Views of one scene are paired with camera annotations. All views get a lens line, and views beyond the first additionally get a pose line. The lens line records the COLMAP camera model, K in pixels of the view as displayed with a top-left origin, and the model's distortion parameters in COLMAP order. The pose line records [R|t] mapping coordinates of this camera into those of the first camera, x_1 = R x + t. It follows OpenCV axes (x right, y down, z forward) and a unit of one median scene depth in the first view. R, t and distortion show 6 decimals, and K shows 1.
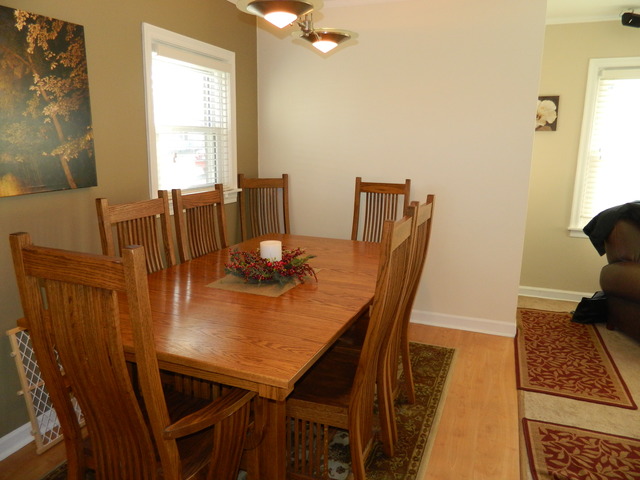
lens RADIAL K [[474.7, 0, 319.8], [0, 474.7, 241.0], [0, 0, 1]] dist [-0.015278, -0.002774]
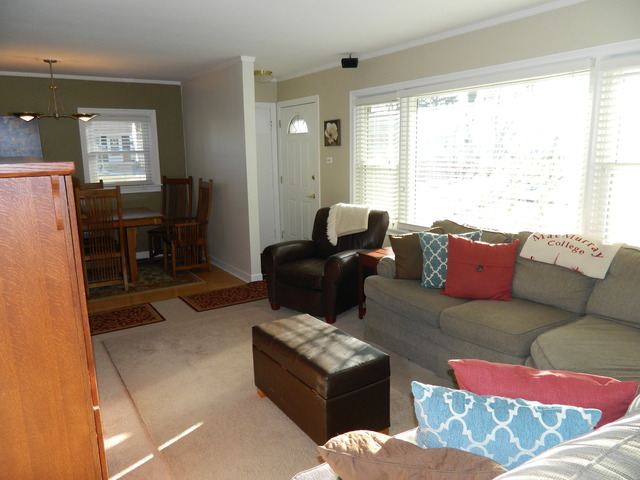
lens RADIAL K [[474.7, 0, 319.8], [0, 474.7, 241.0], [0, 0, 1]] dist [-0.015278, -0.002774]
pose [[0.822827, 0.085651, -0.561801, 2.374580], [-0.096099, 0.995311, 0.010994, 0.046135], [0.560108, 0.044942, 0.827199, -0.232170]]
